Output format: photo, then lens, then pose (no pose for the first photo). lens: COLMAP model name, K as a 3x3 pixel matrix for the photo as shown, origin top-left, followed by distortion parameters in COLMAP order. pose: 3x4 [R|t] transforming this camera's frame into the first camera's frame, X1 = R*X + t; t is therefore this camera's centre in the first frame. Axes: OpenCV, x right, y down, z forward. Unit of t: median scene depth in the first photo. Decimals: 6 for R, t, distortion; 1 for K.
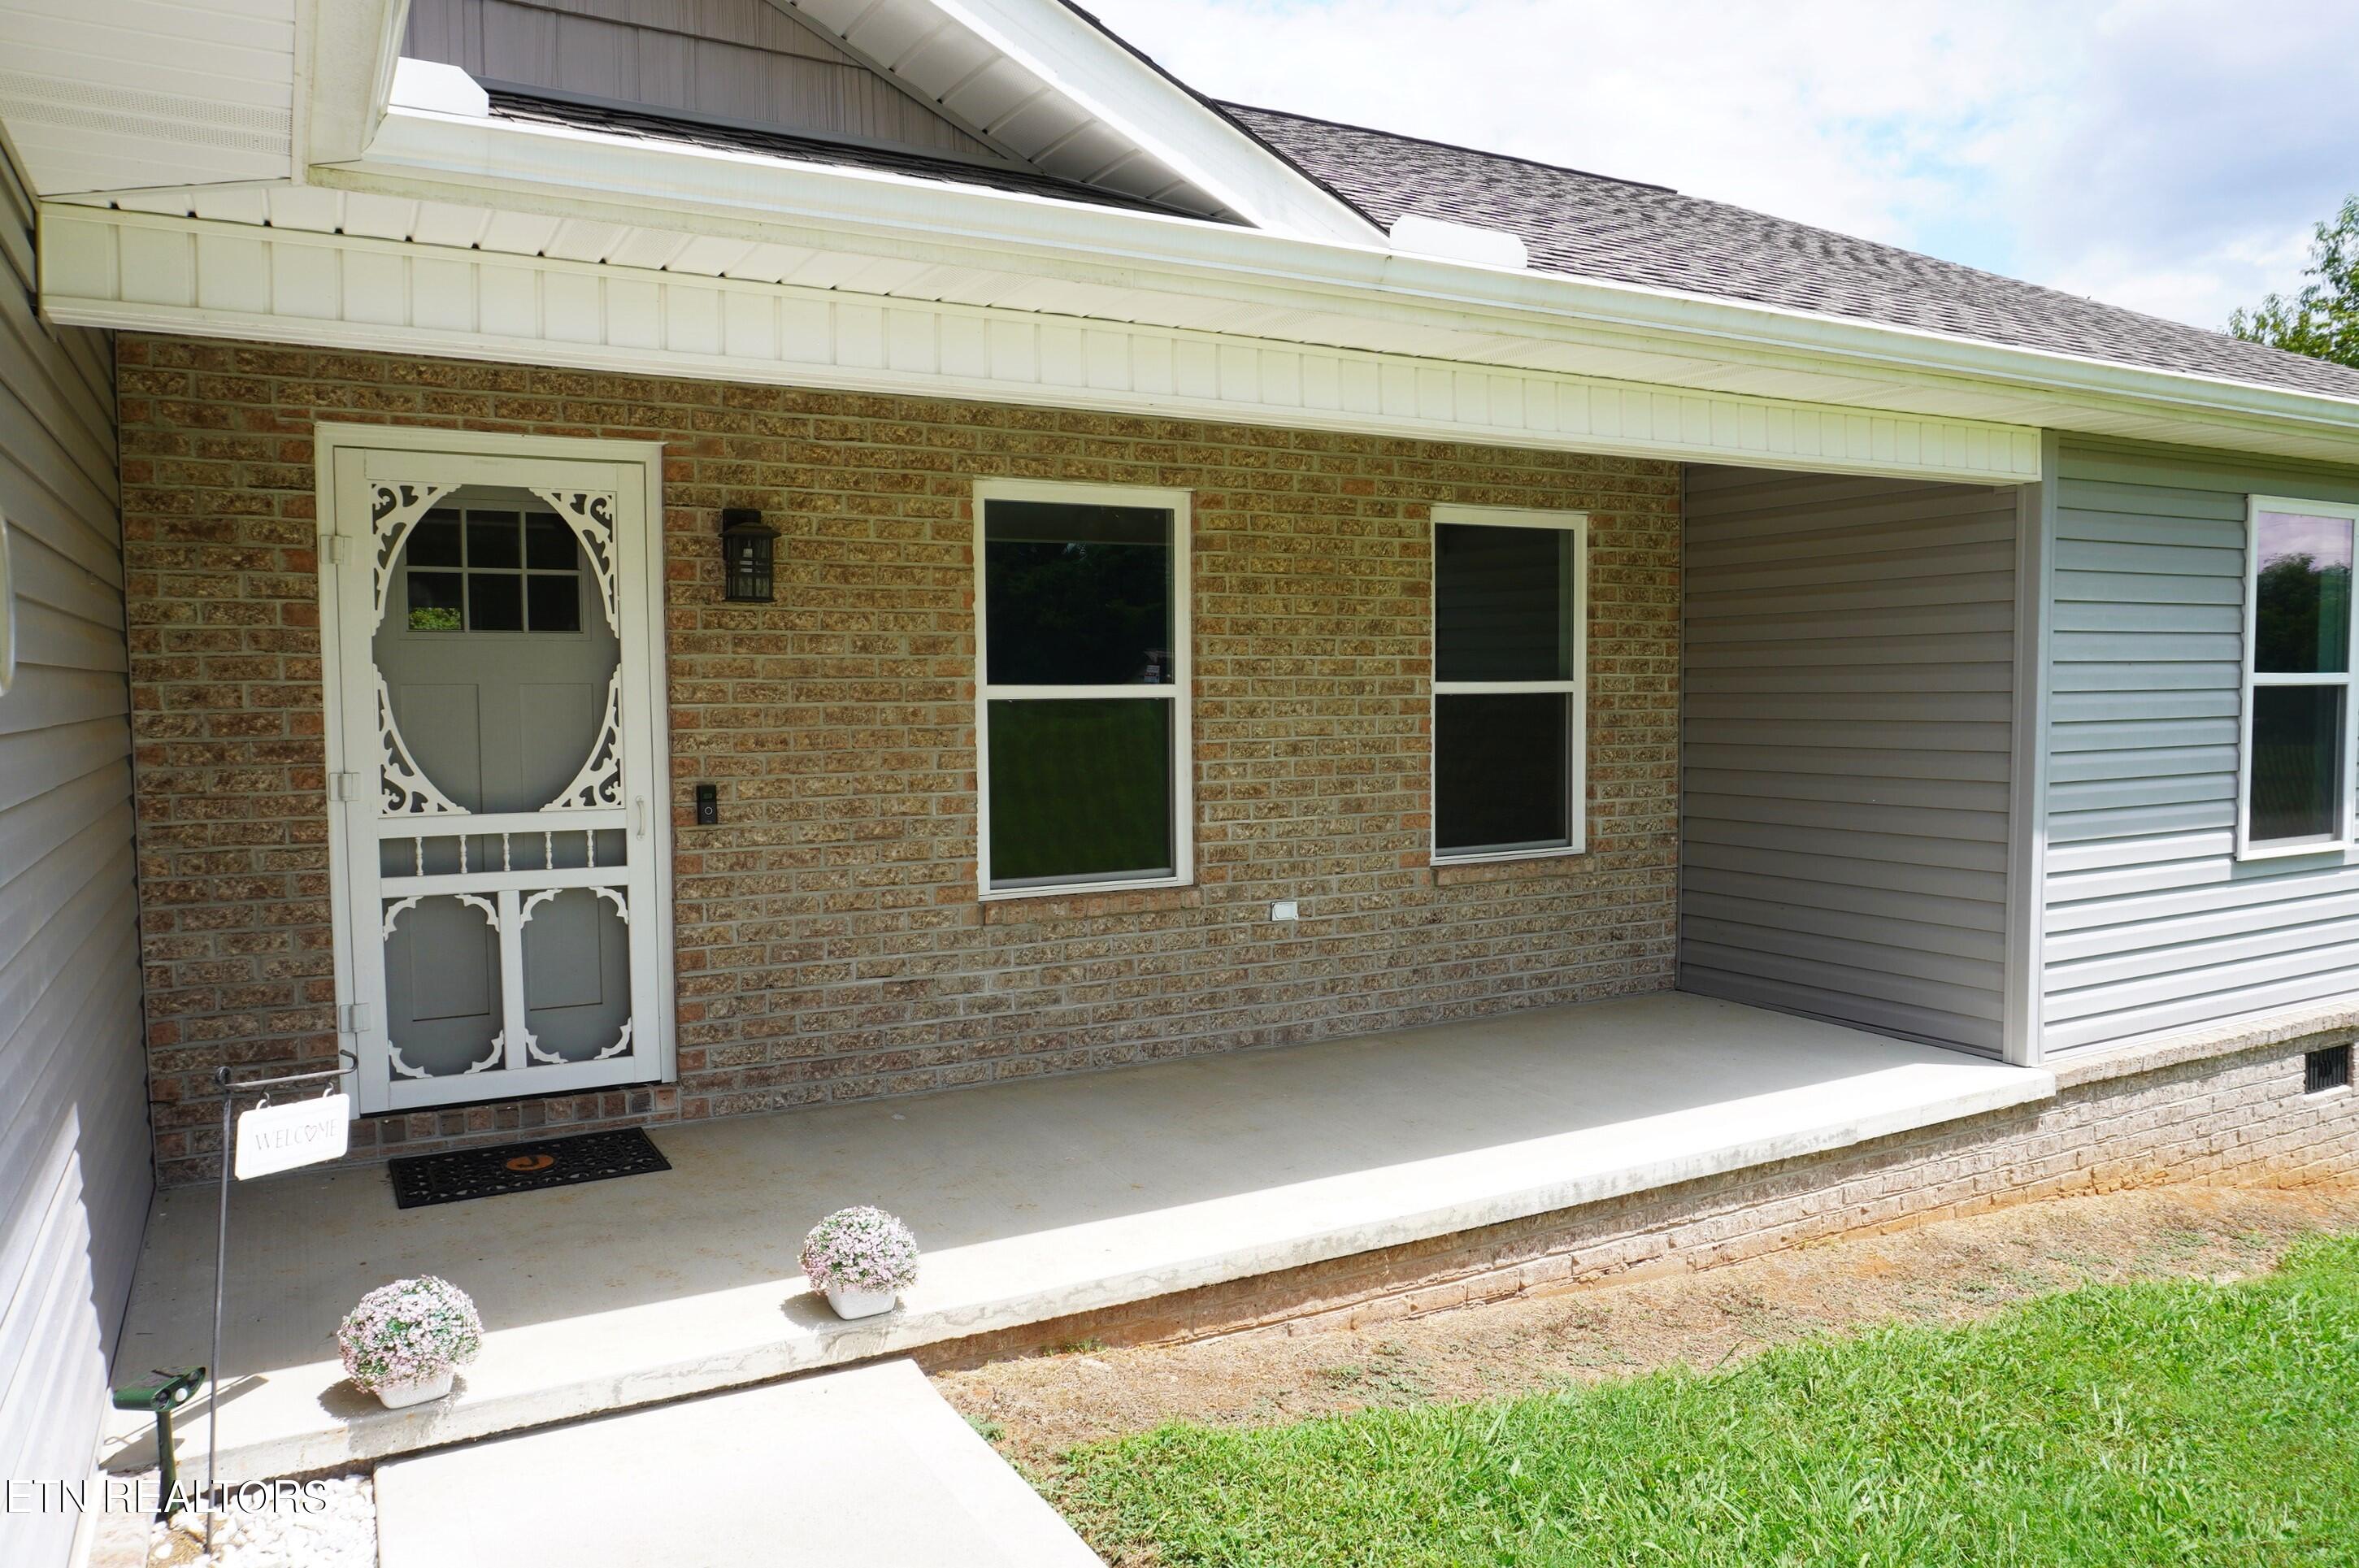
lens RADIAL K [[1643.9, 0, 1179.5], [0, 1643.9, 784.0], [0, 0, 1]] dist [-0.017255, 0.000435]
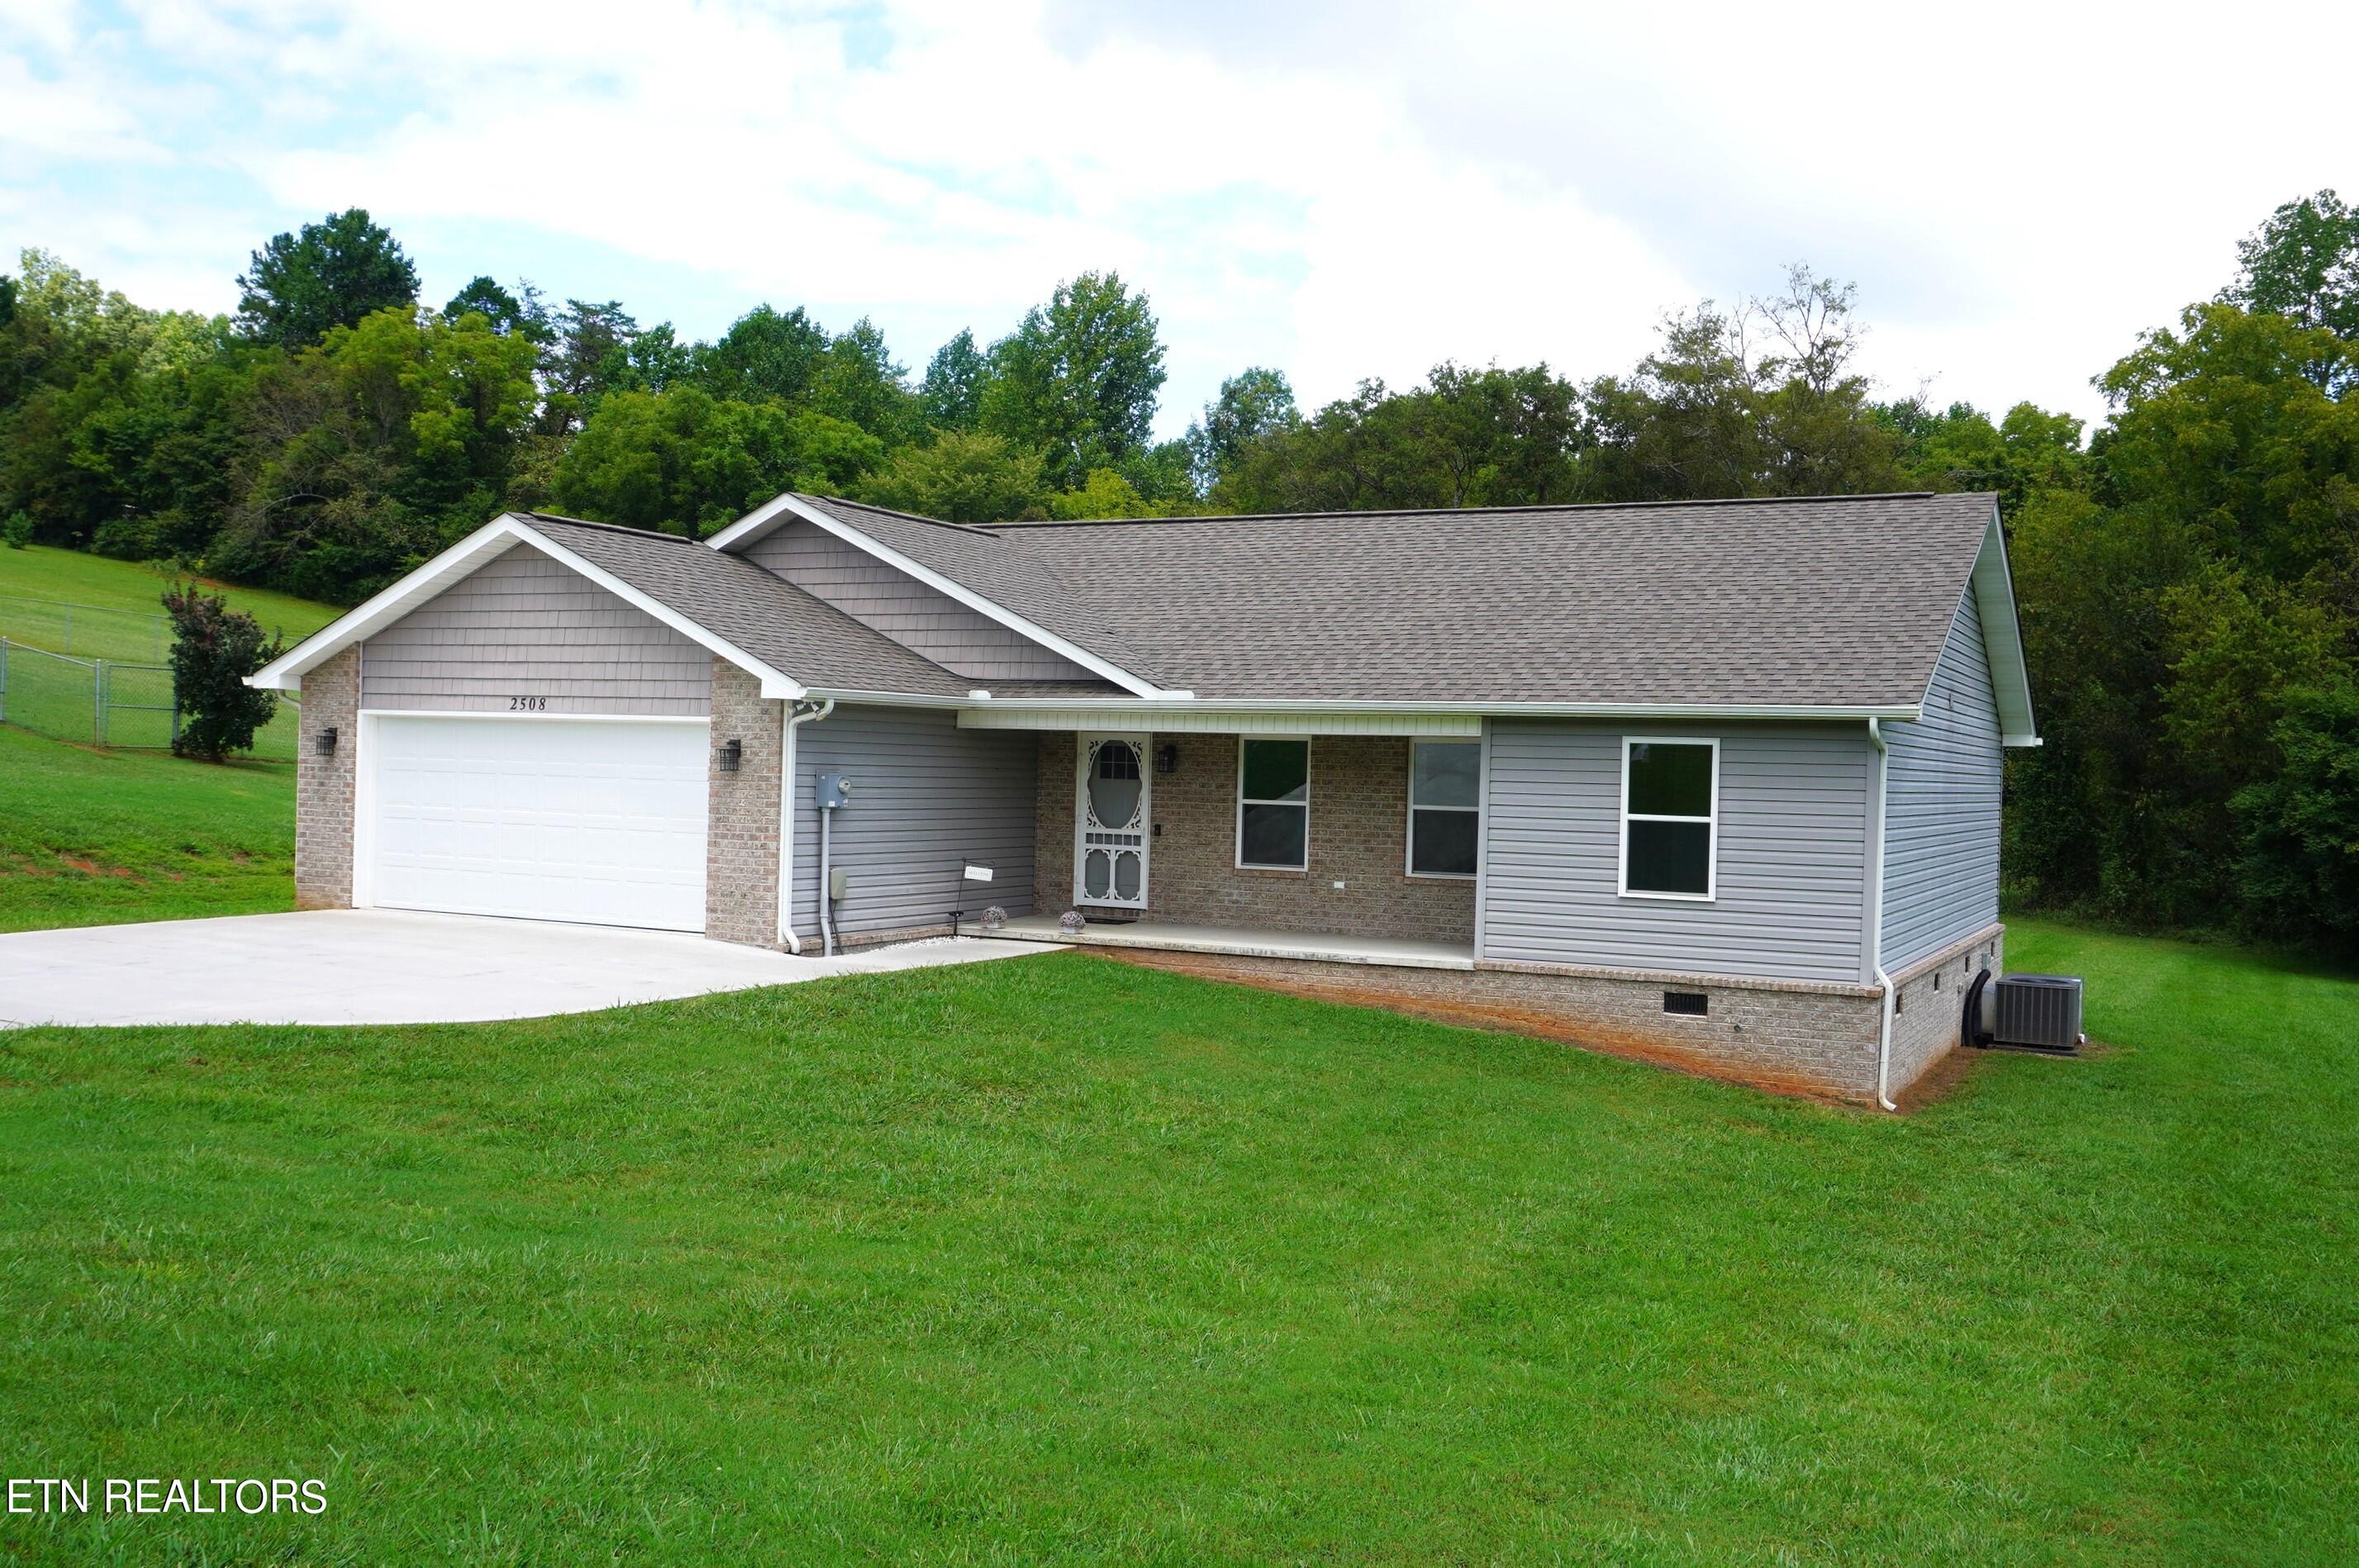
lens RADIAL K [[2103.8, 0, 1181.7], [0, 2103.8, 824.6], [0, 0, 1]] dist [-0.006008, -0.005618]
pose [[0.553371, 0.046193, -0.831653, 3.012060], [-0.081100, 0.996705, 0.001397, -0.007808], [0.828977, 0.066674, 0.555294, -1.247536]]
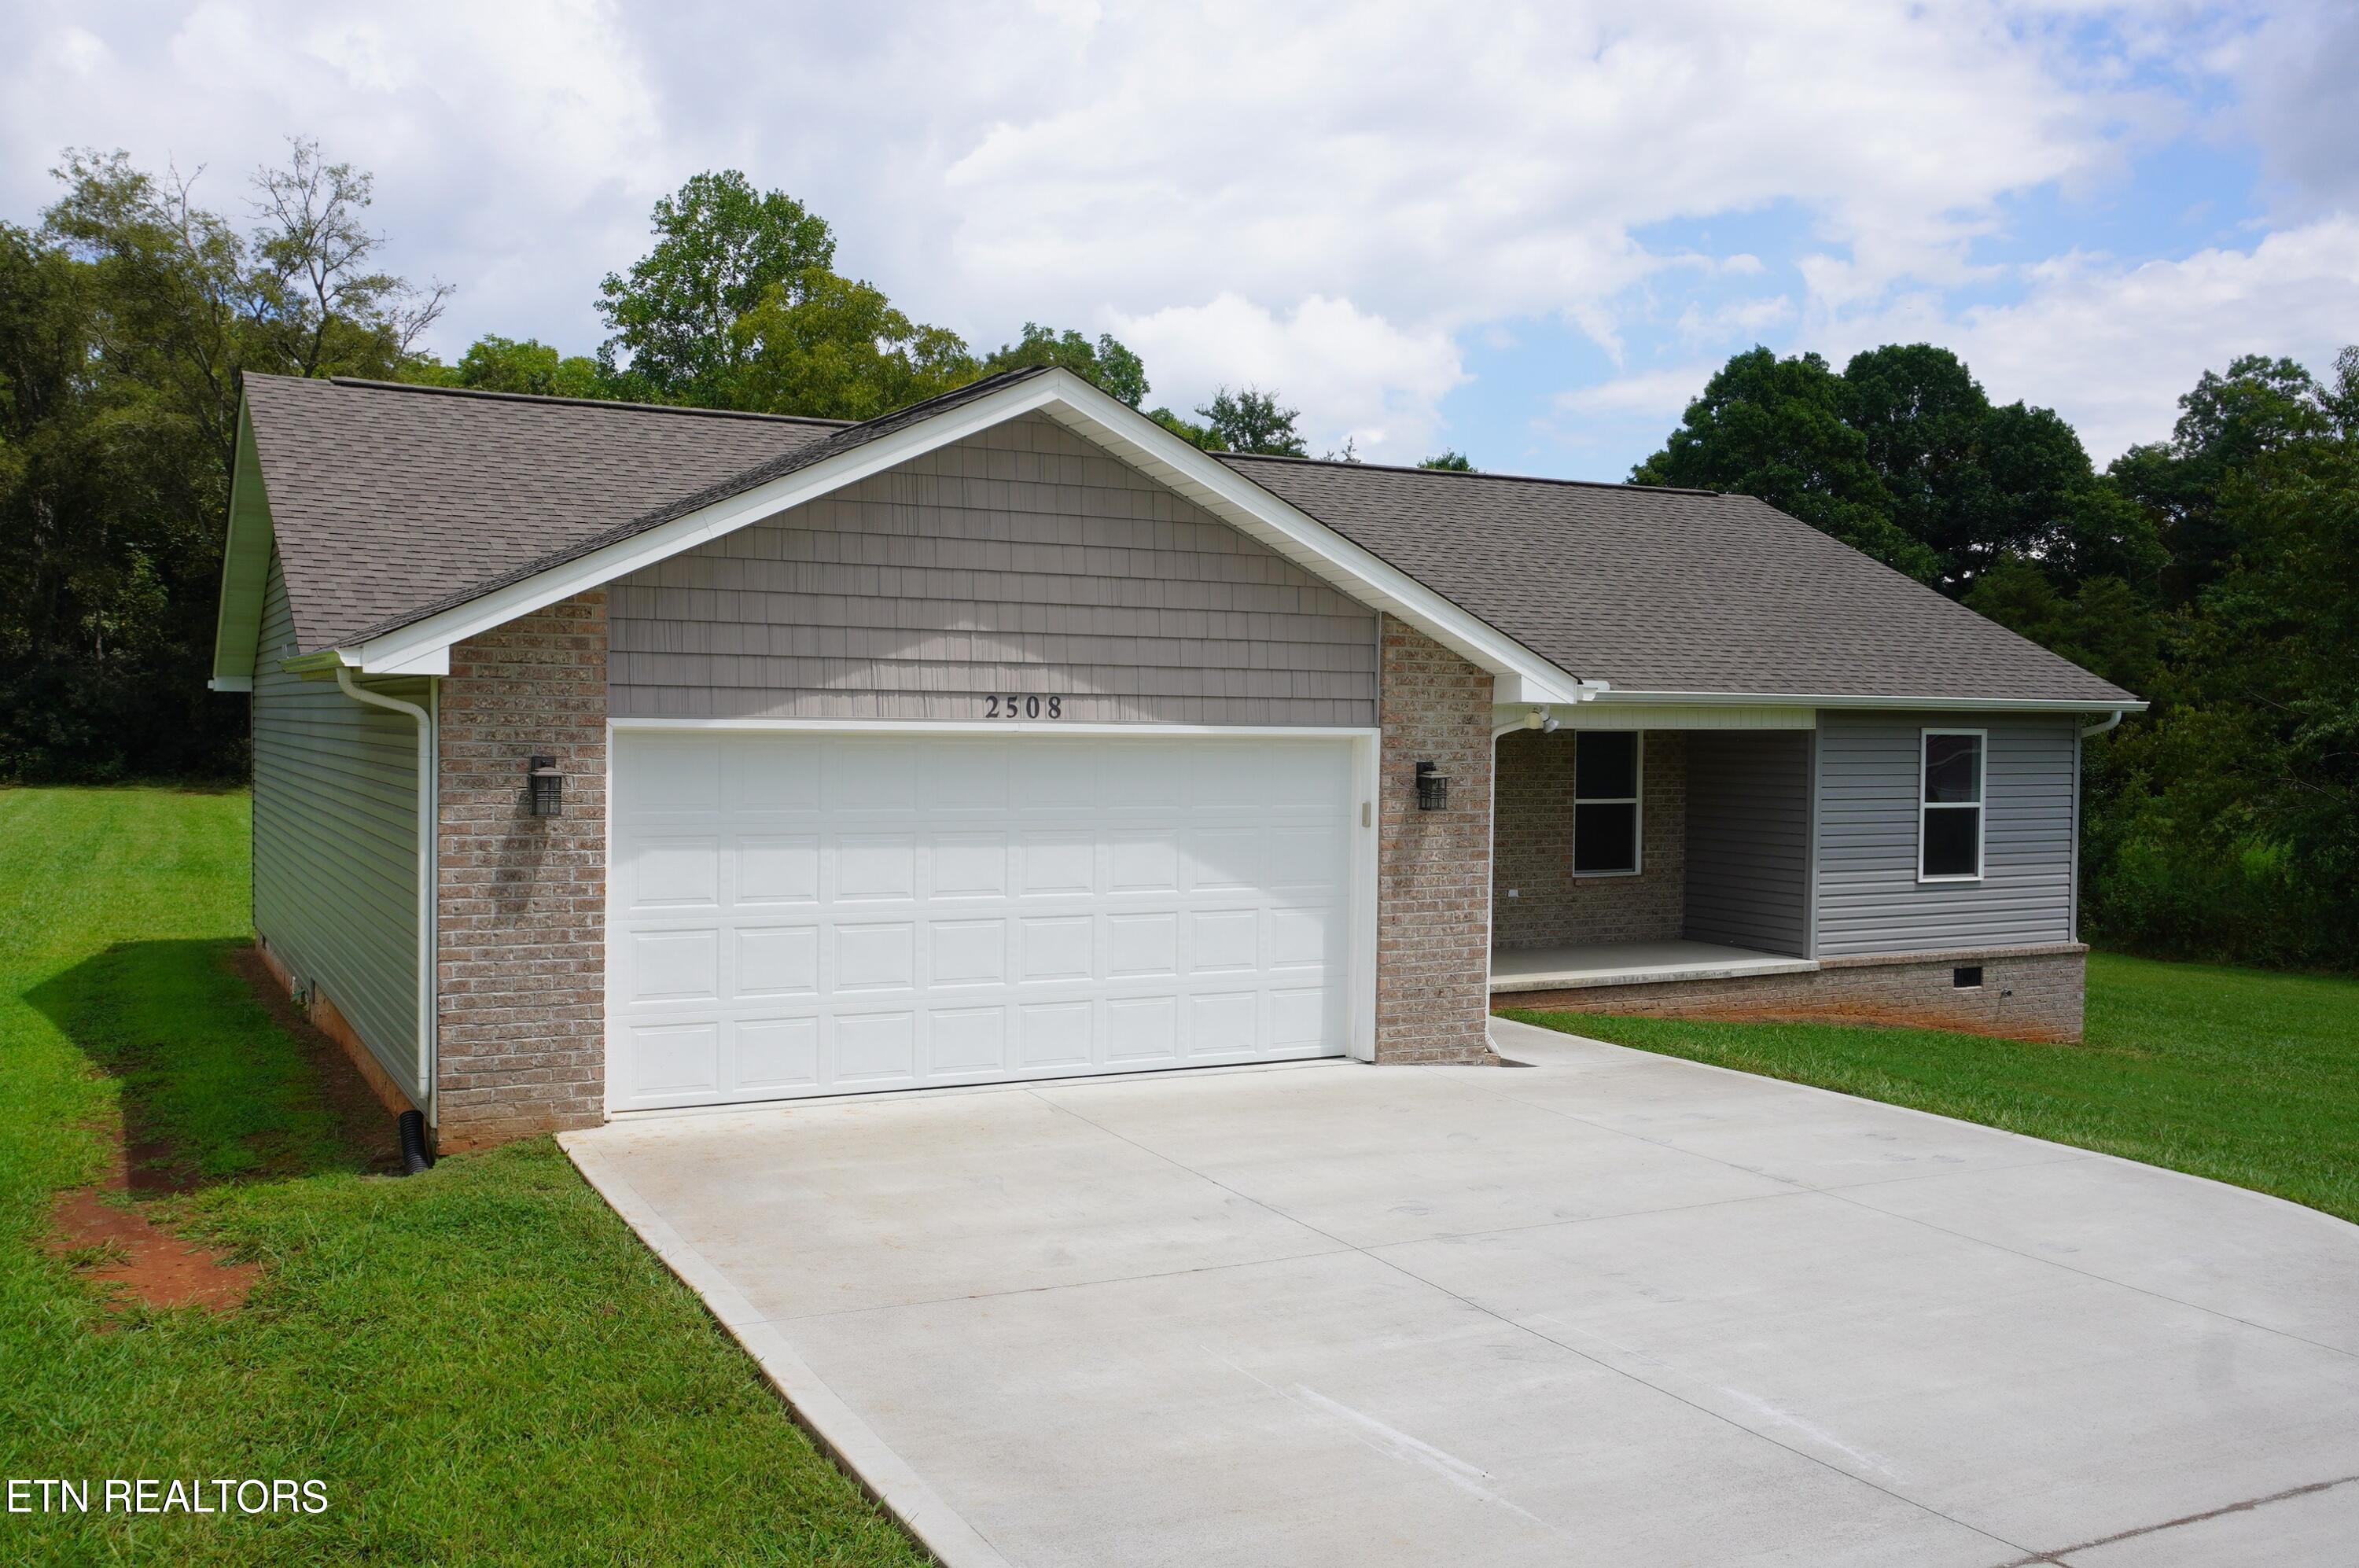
lens RADIAL K [[2045.7, 0, 1179.5], [0, 2045.7, 784.0], [0, 0, 1]] dist [-0.001633, 0.003632]
pose [[0.999568, 0.021090, -0.020451, -0.393812], [-0.021616, 0.999432, -0.025850, 0.004864], [0.019894, 0.026281, 0.999457, -2.168476]]
